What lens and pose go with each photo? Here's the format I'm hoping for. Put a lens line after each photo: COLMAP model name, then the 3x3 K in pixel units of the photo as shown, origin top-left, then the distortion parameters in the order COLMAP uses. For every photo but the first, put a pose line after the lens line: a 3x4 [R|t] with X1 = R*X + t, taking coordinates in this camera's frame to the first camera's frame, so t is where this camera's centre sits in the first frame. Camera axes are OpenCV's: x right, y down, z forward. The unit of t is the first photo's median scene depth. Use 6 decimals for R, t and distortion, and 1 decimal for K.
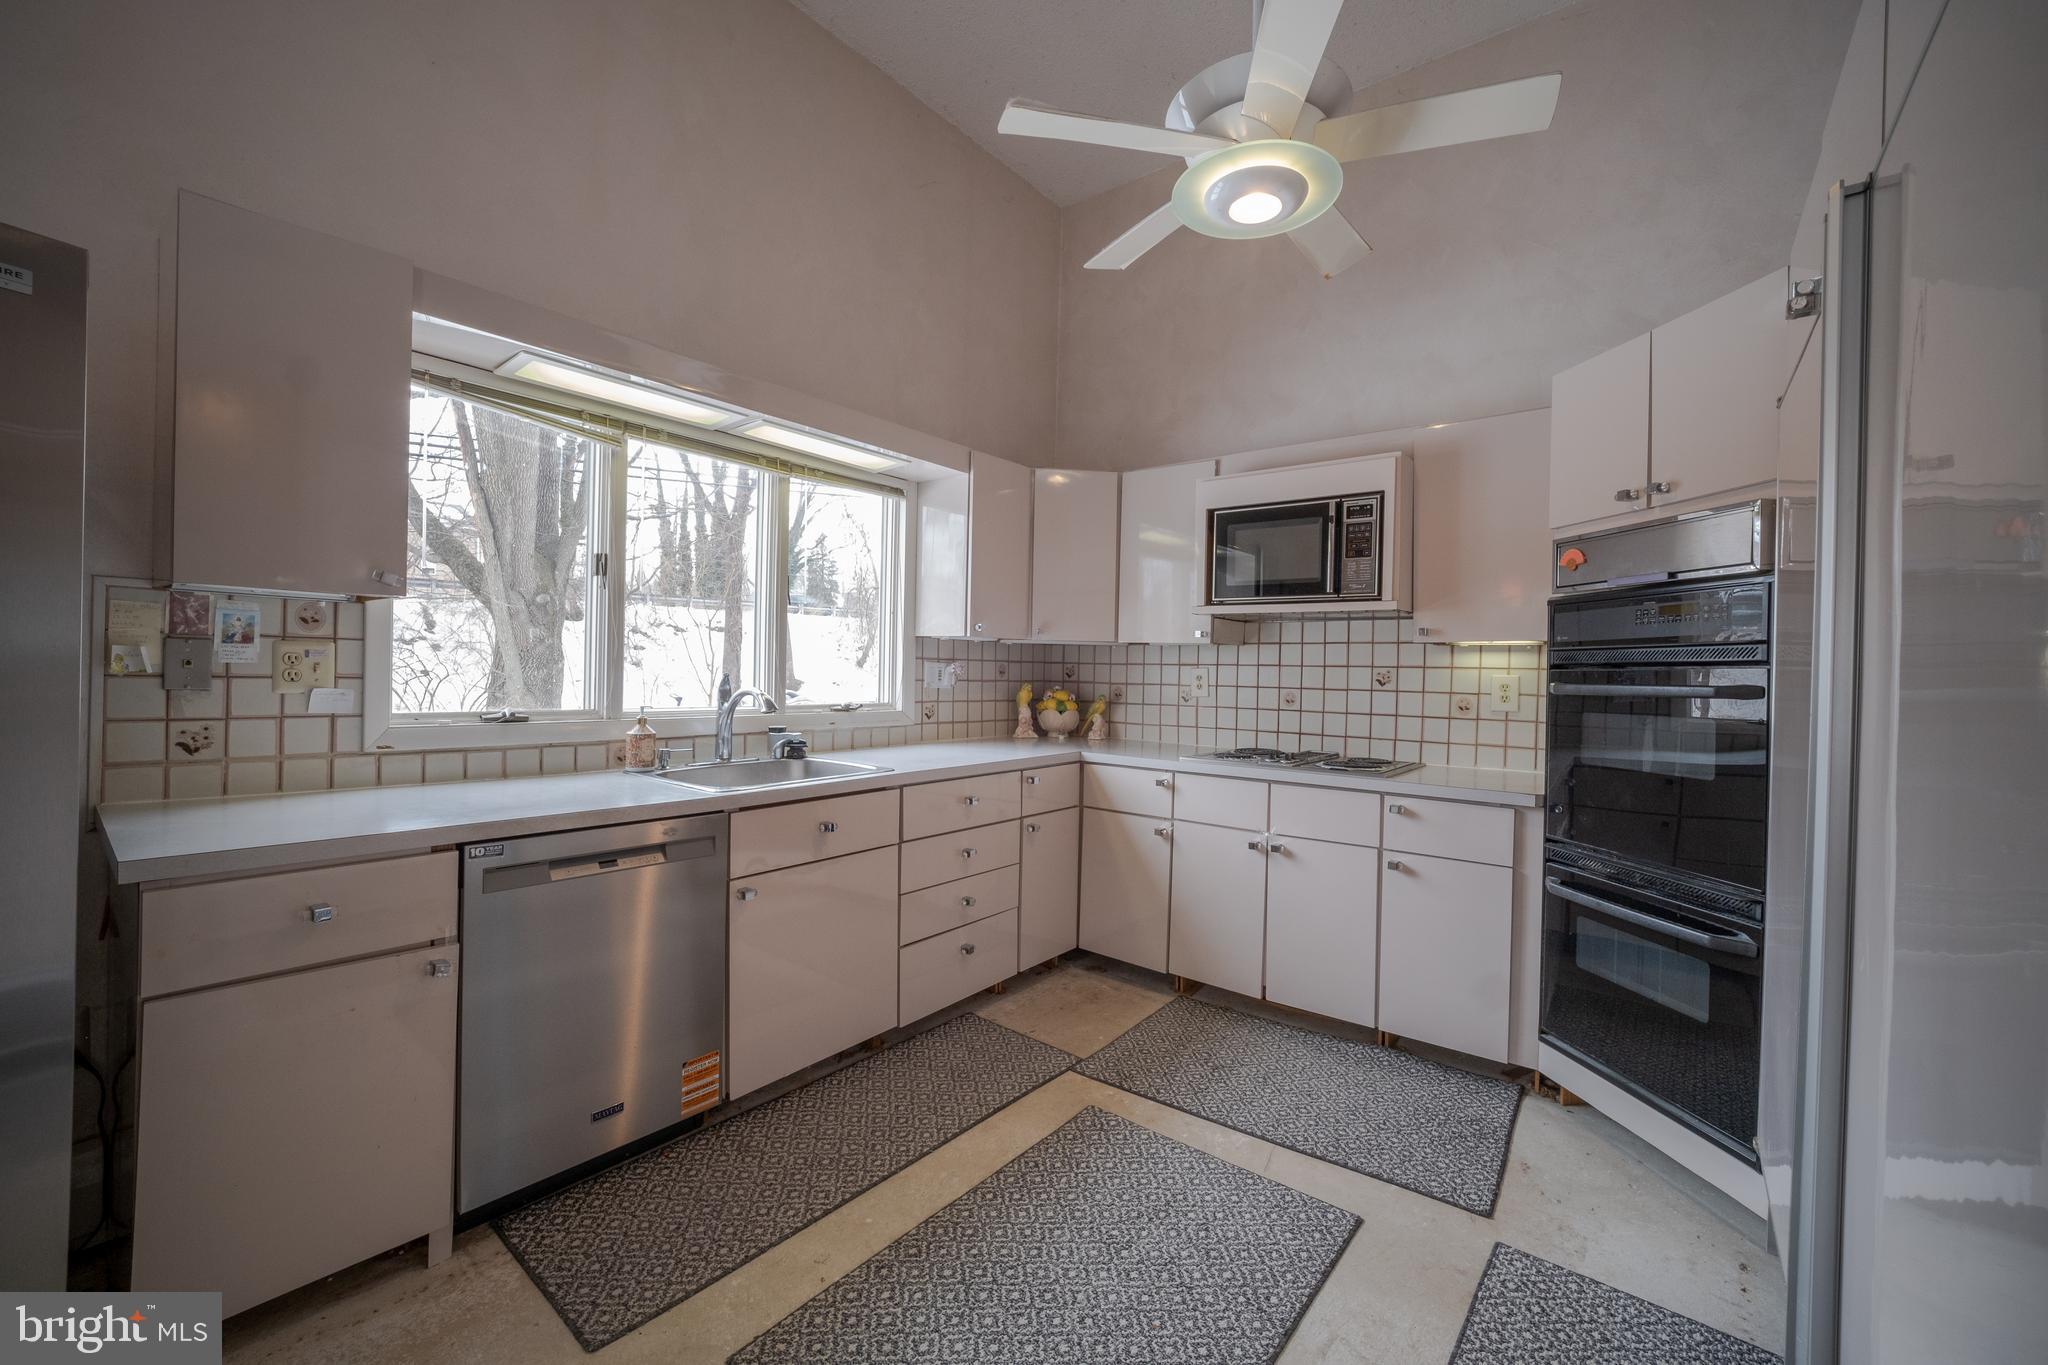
lens RADIAL K [[821.7, 0, 1028.8], [0, 821.7, 674.4], [0, 0, 1]] dist [-0.012768, 0.000484]
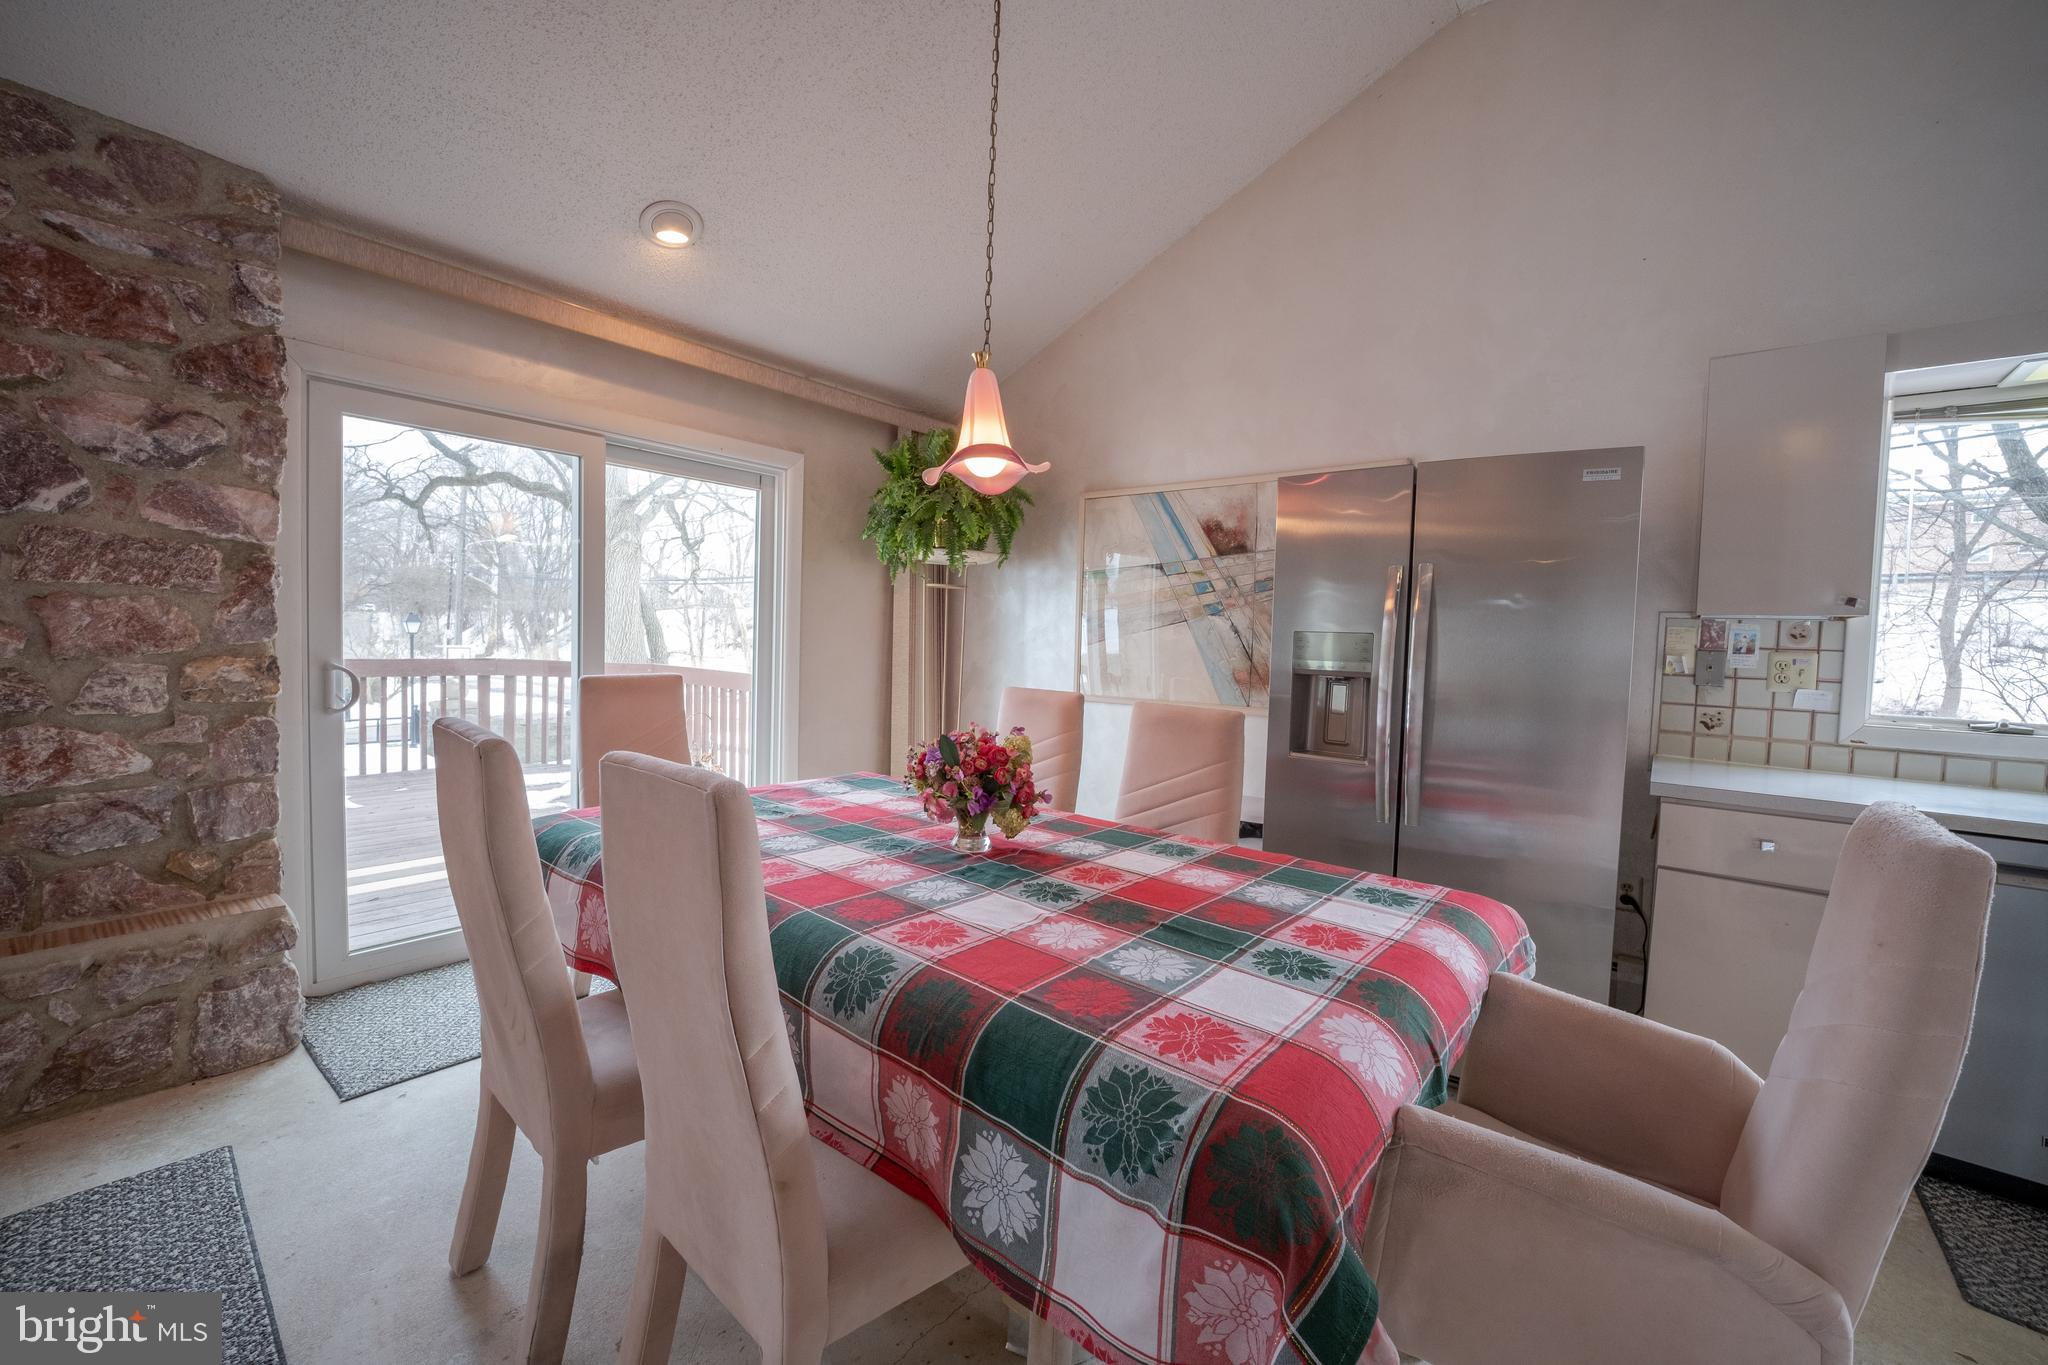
lens RADIAL K [[821.7, 0, 1028.8], [0, 821.7, 674.4], [0, 0, 1]] dist [-0.012768, 0.000484]
pose [[0.015259, 0.023962, -0.999596, 0.398779], [-0.033690, 0.999157, 0.023437, 0.005033], [0.999316, 0.033319, 0.016053, -0.245117]]
